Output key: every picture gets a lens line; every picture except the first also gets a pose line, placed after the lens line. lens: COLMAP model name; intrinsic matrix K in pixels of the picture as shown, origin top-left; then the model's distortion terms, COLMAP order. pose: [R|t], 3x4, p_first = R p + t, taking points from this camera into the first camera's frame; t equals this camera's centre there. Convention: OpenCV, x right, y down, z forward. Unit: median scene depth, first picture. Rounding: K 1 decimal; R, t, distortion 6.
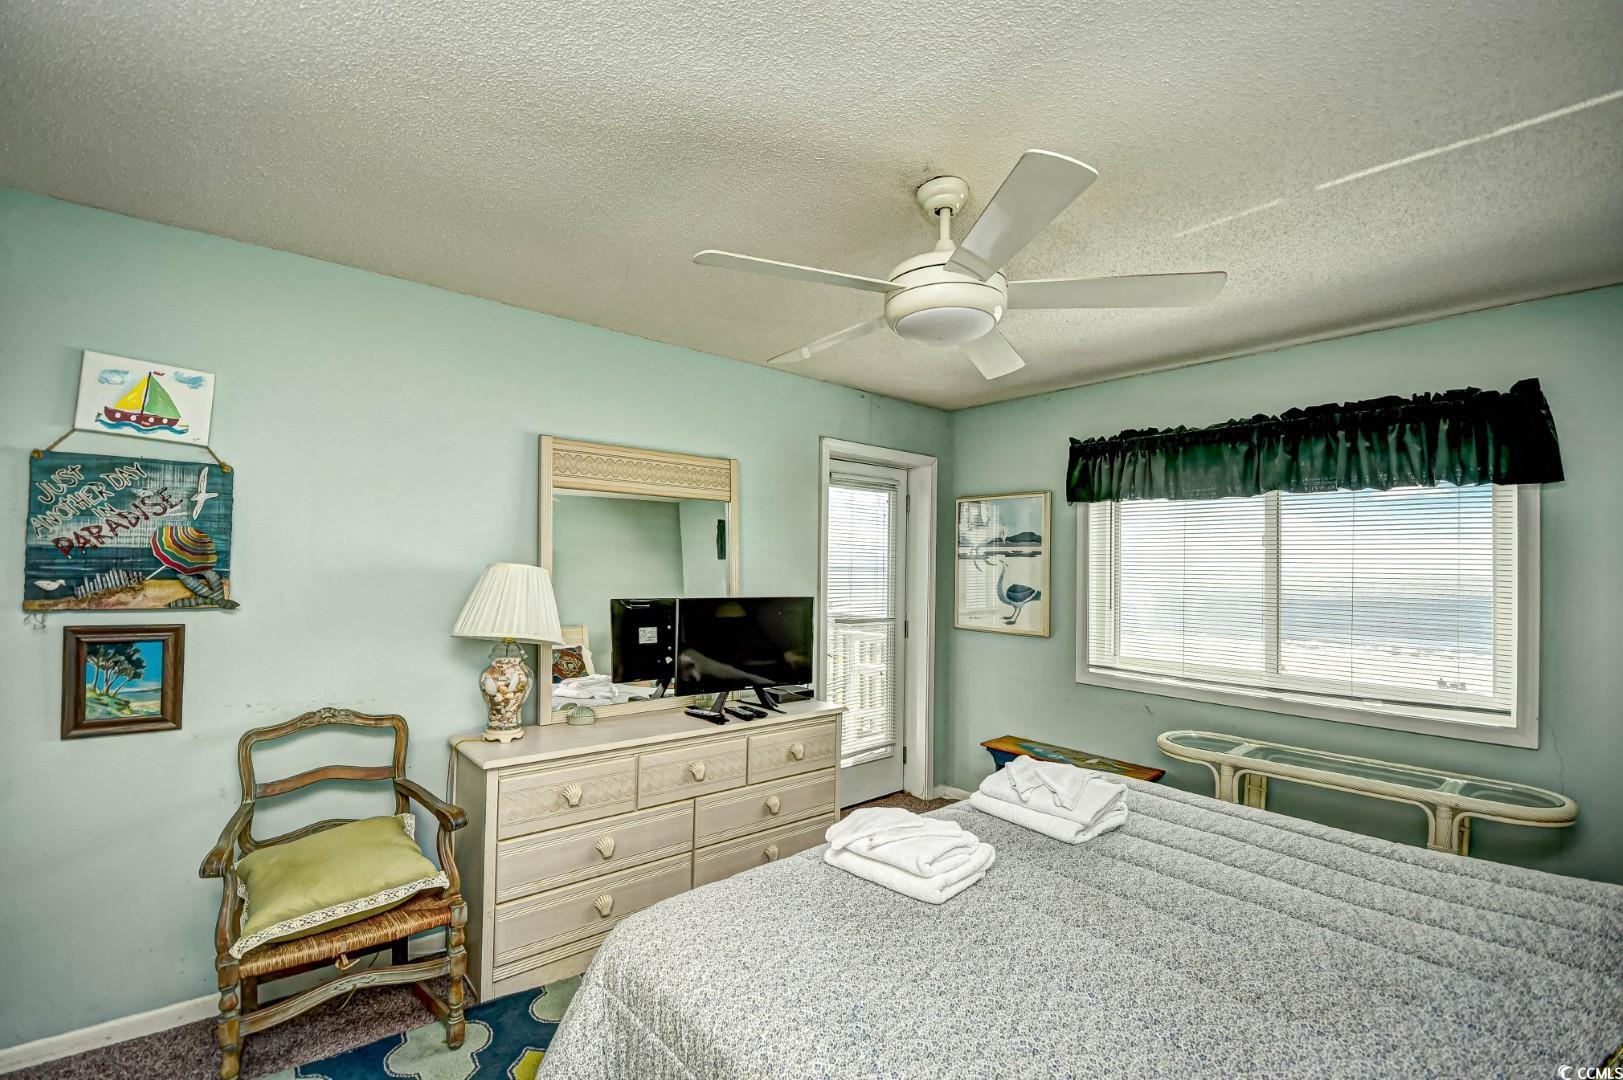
lens RADIAL K [[722.5, 0, 815.2], [0, 722.5, 553.0], [0, 0, 1]] dist [0.019885, -0.024512]
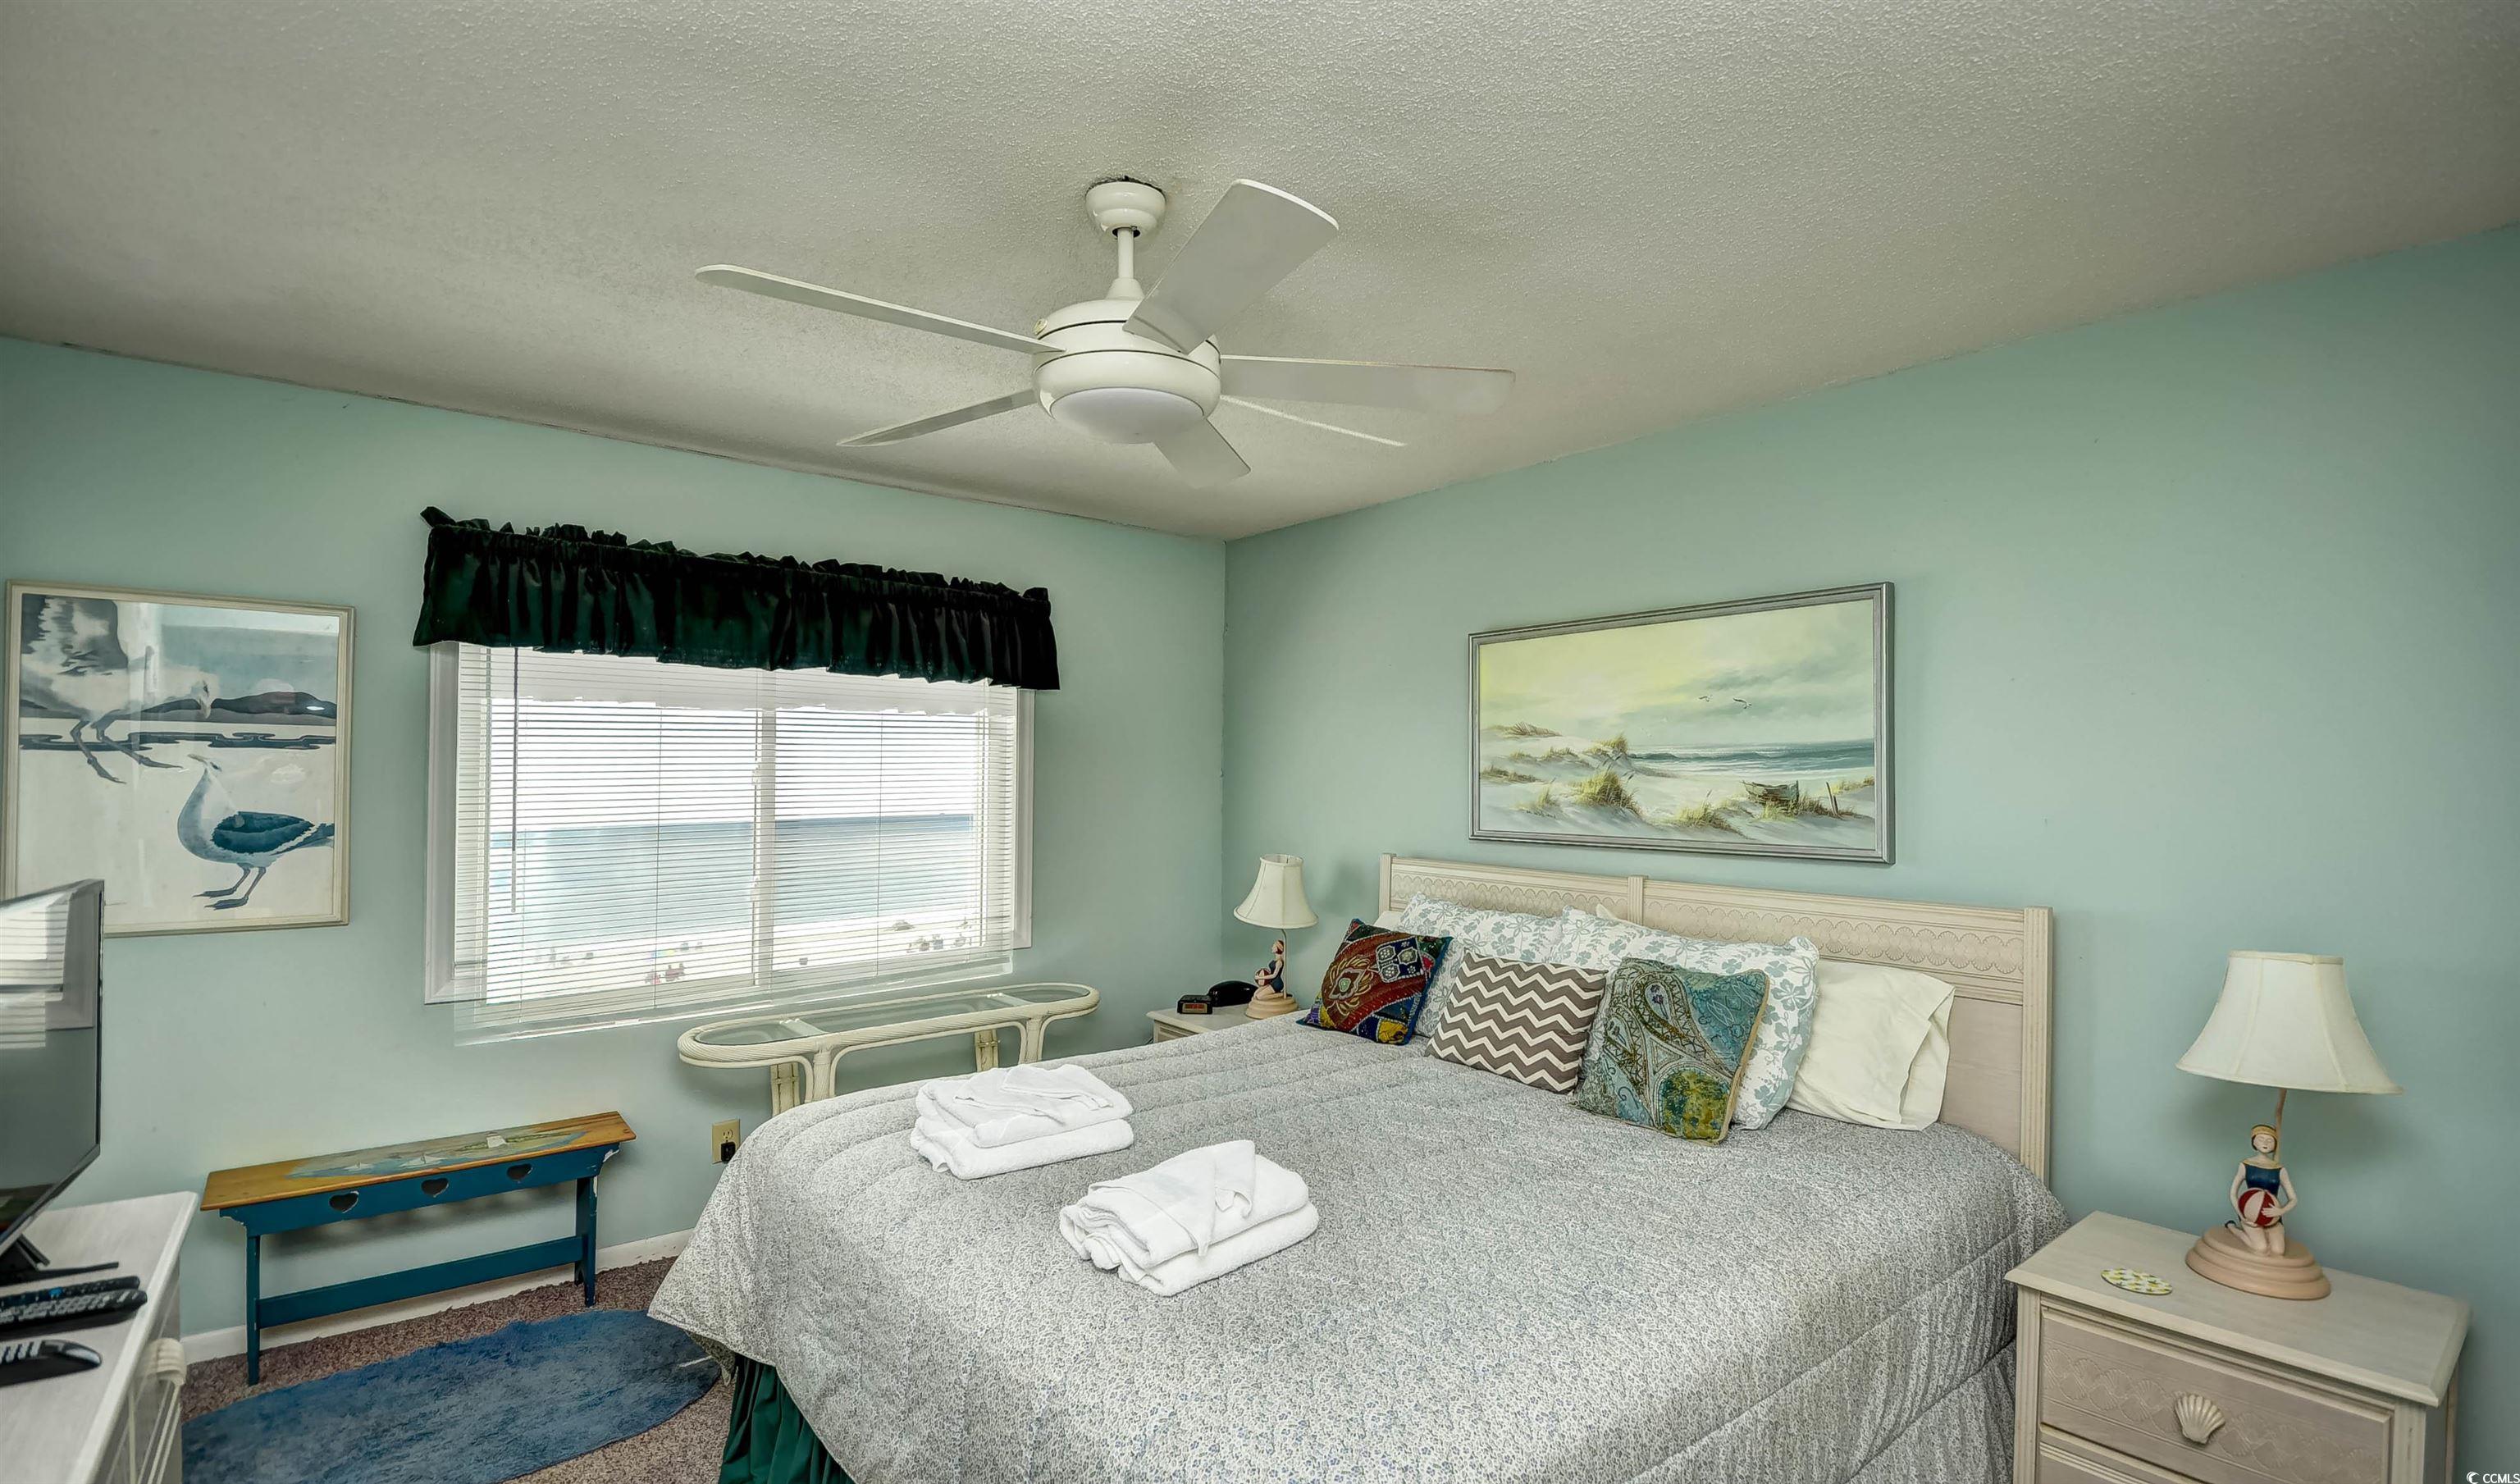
lens RADIAL K [[1133.4, 0, 1260.0], [0, 1133.4, 742.0], [0, 0, 1]] dist [-0.000335, -0.000058]
pose [[0.030599, 0.017002, 0.999387, -0.392563], [-0.022273, 0.999619, -0.016324, -0.000327], [-0.999284, -0.021759, 0.030966, 0.402325]]
